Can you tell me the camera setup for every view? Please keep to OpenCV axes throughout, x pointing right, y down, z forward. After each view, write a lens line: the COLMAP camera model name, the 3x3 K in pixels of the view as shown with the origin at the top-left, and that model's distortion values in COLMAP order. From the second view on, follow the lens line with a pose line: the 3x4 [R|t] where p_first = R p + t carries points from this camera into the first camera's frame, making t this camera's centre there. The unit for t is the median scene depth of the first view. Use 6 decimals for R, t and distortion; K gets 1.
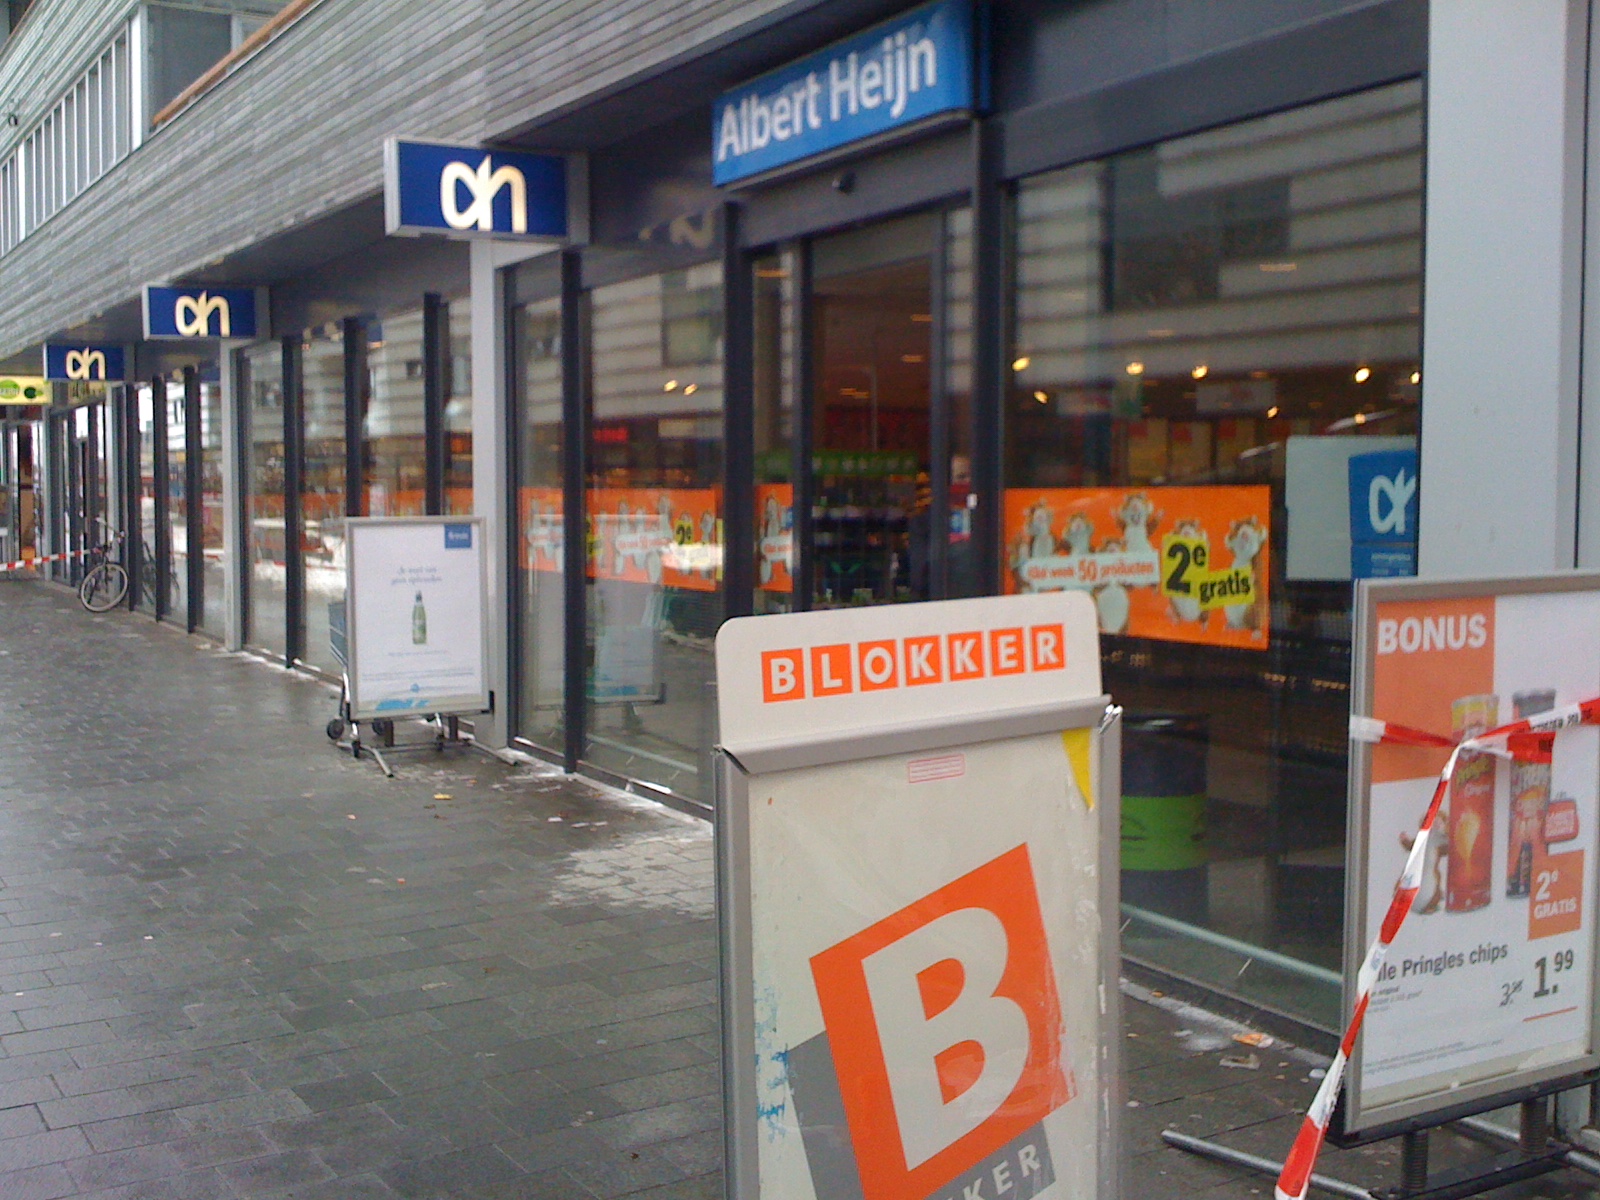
lens RADIAL K [[1799.9, 0, 798.0], [0, 1799.9, 605.4], [0, 0, 1]] dist [0.034069, 0.000000]
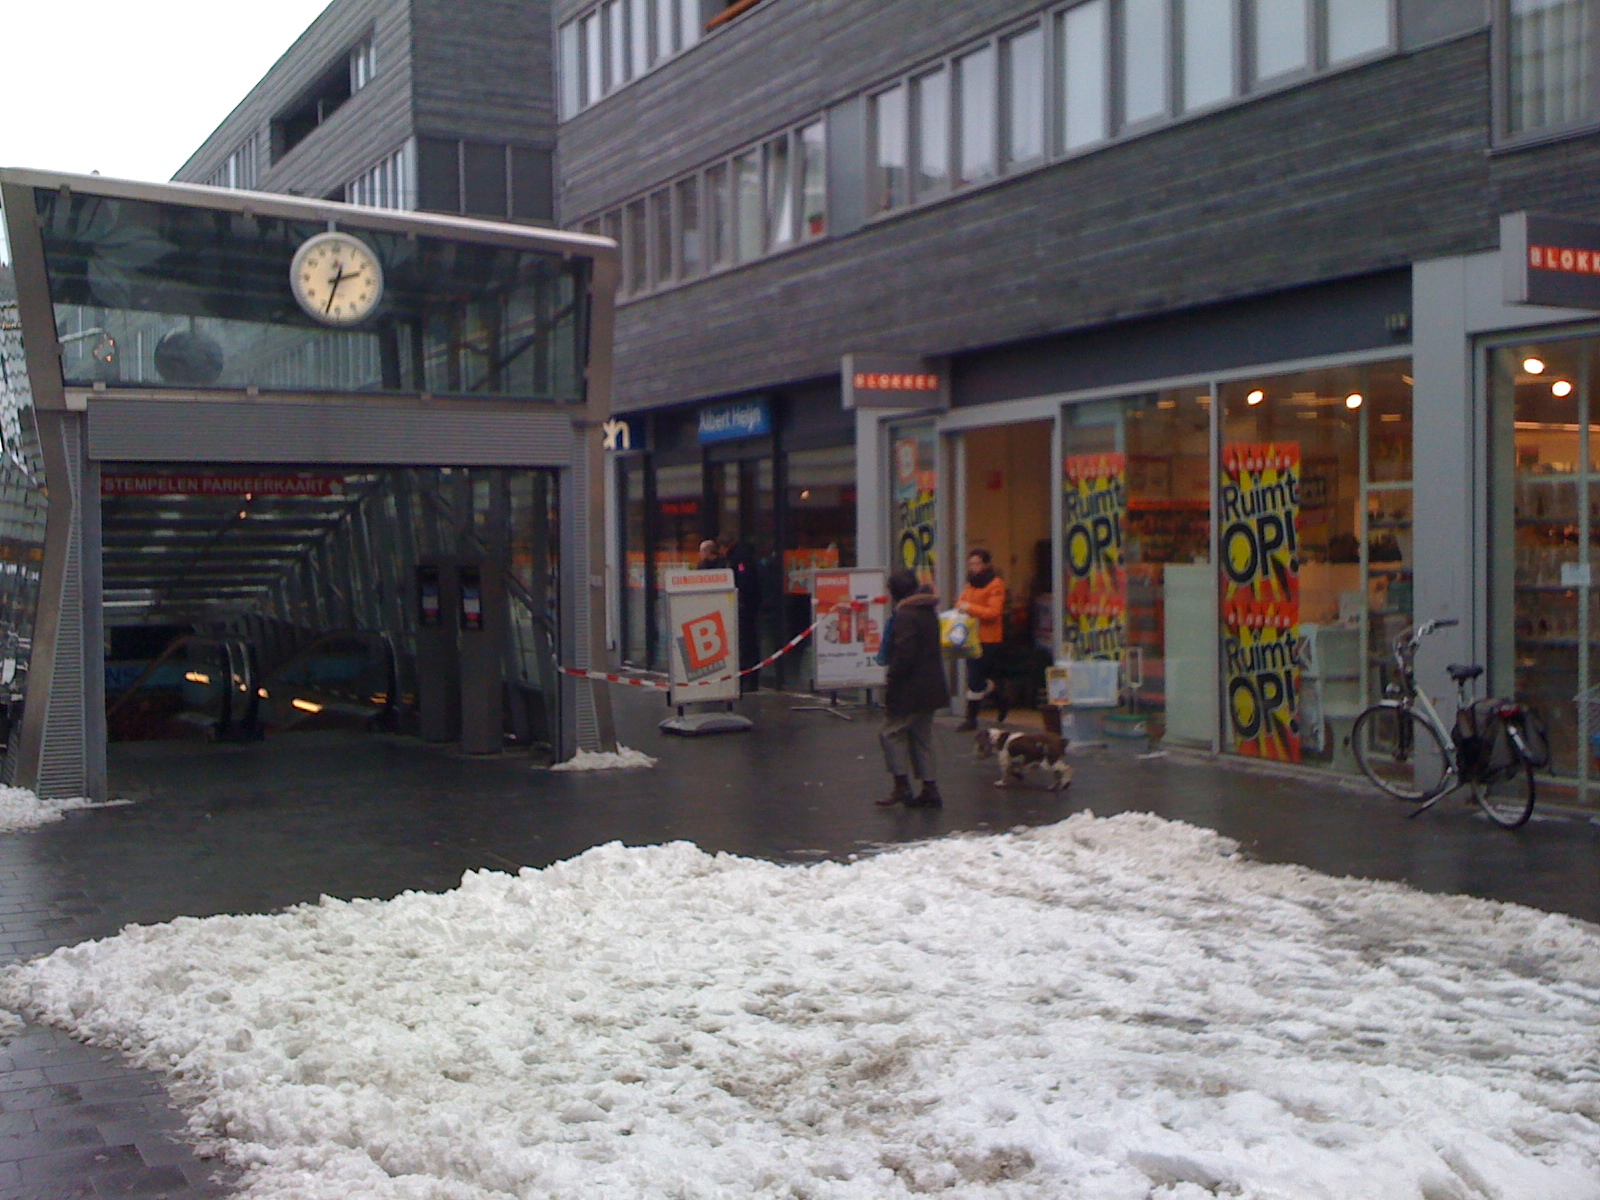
lens RADIAL K [[1799.9, 0, 802.7], [0, 1799.9, 592.1], [0, 0, 1]] dist [0.034069, 0.000000]
pose [[0.998922, -0.013161, -0.044515, 0.464621], [0.011369, 0.999124, -0.040263, 0.219124], [0.045005, 0.039713, 0.998197, -3.452537]]
